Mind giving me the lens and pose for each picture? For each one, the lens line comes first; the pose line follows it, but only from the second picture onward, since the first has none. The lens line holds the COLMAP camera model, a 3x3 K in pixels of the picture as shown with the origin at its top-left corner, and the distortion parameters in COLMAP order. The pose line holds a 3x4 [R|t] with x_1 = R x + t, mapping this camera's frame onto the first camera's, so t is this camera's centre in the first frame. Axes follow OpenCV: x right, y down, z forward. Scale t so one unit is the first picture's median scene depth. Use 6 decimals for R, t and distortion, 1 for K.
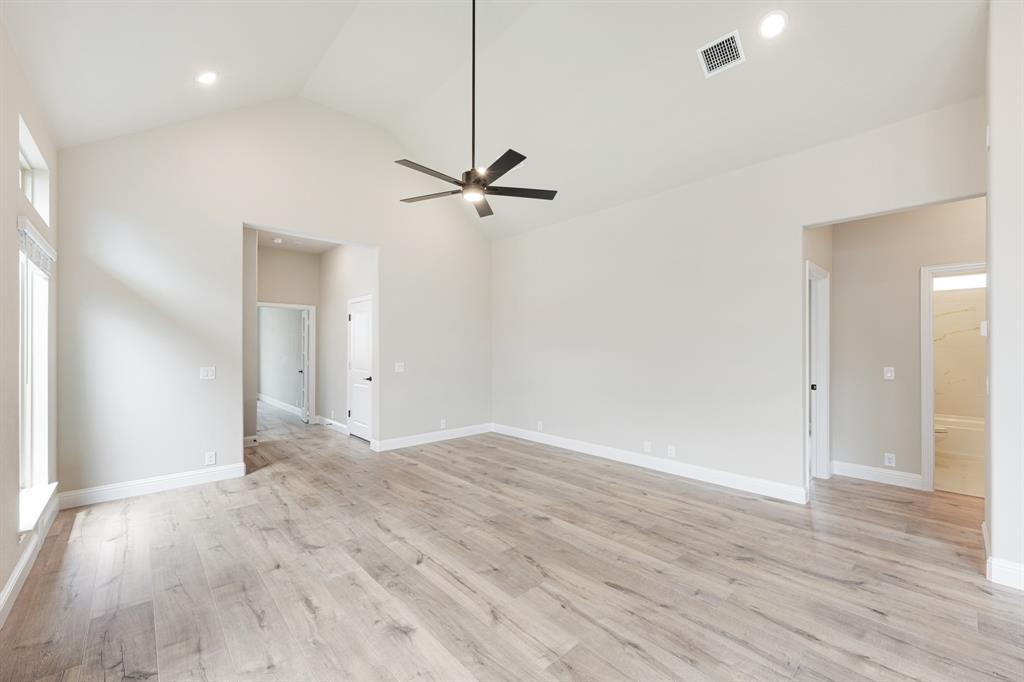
lens RADIAL K [[412.0, 0, 506.8], [0, 412.0, 341.3], [0, 0, 1]] dist [0.002106, -0.000730]
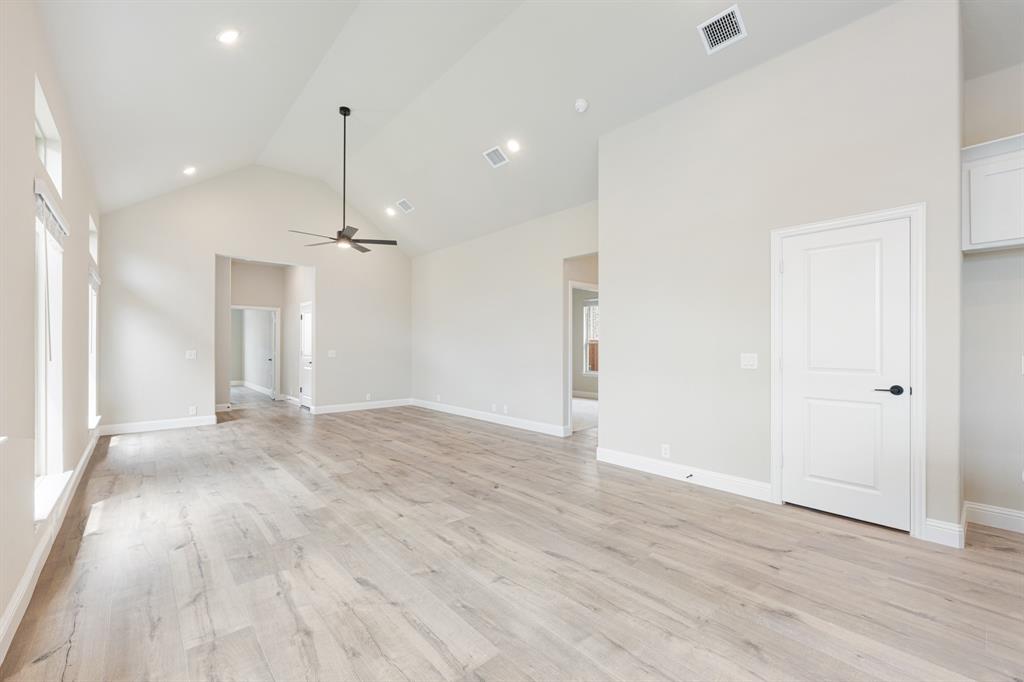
lens RADIAL K [[421.1, 0, 507.9], [0, 421.1, 342.0], [0, 0, 1]] dist [-0.013762, 0.000616]
pose [[0.999958, -0.001237, -0.009077, 0.528058], [0.001301, 0.999975, 0.006973, 0.023113], [0.009068, -0.006985, 0.999934, -0.609532]]
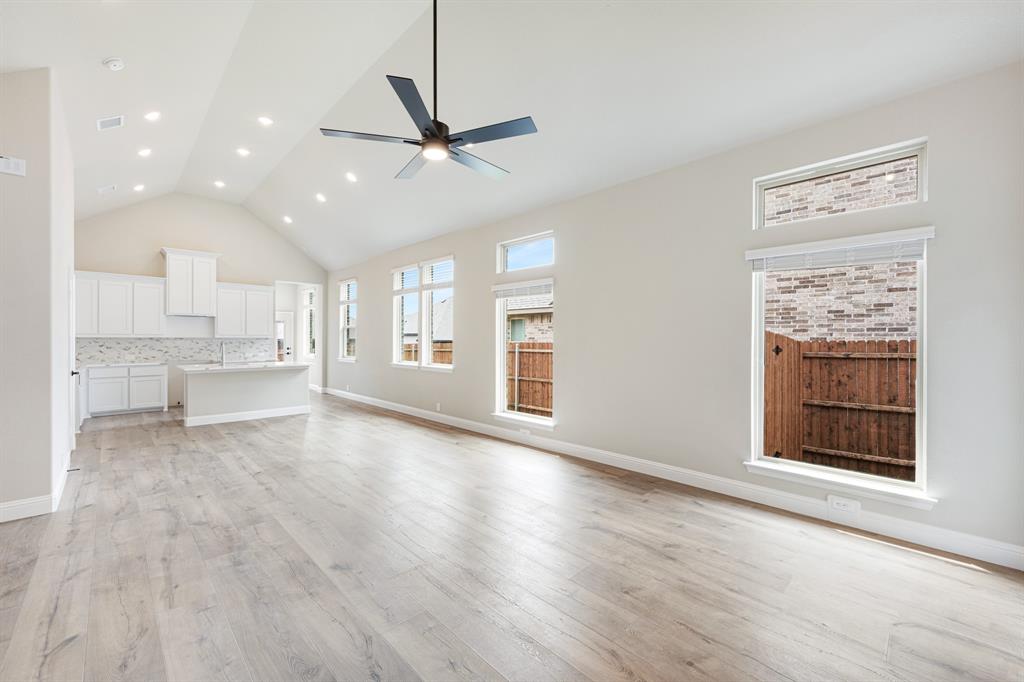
lens RADIAL K [[412.0, 0, 506.8], [0, 412.0, 341.3], [0, 0, 1]] dist [0.002106, -0.000730]
pose [[-0.999498, 0.000150, -0.031685, -0.173642], [0.000532, 0.999927, -0.012042, 0.026877], [0.031681, -0.012053, -0.999425, 1.600863]]
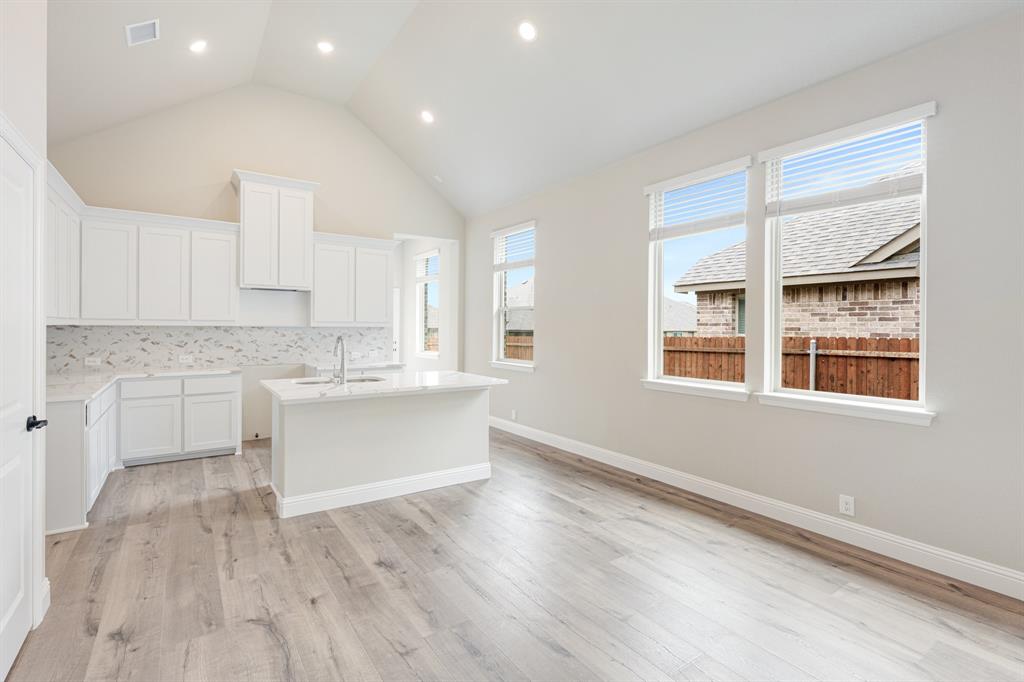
lens RADIAL K [[461.7, 0, 474.7], [0, 461.7, 333.8], [0, 0, 1]] dist [-0.000095, -0.000319]
pose [[-0.985026, -0.006136, 0.172294, 0.602457], [-0.006992, 0.999966, -0.004362, 0.004655], [-0.172262, -0.005501, -0.985036, 0.634629]]
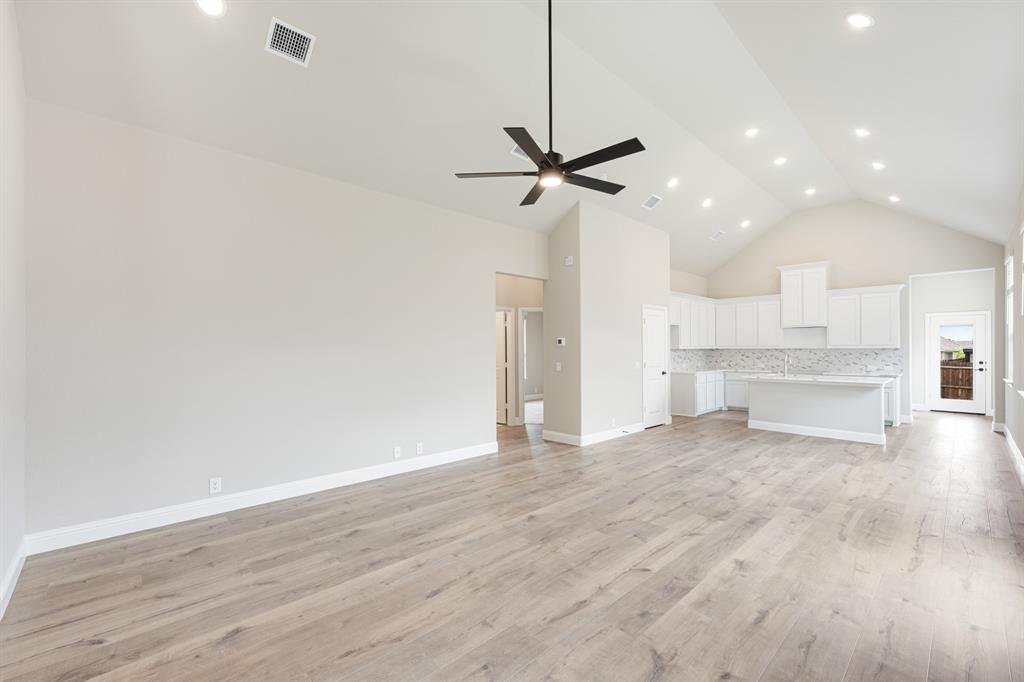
lens RADIAL K [[423.7, 0, 513.9], [0, 423.7, 344.7], [0, 0, 1]] dist [-0.000571, -0.000592]
pose [[-0.020661, 0.011755, 0.999717, -0.888654], [-0.013481, 0.999837, -0.012035, 0.008543], [-0.999696, -0.013726, -0.020499, 0.972766]]
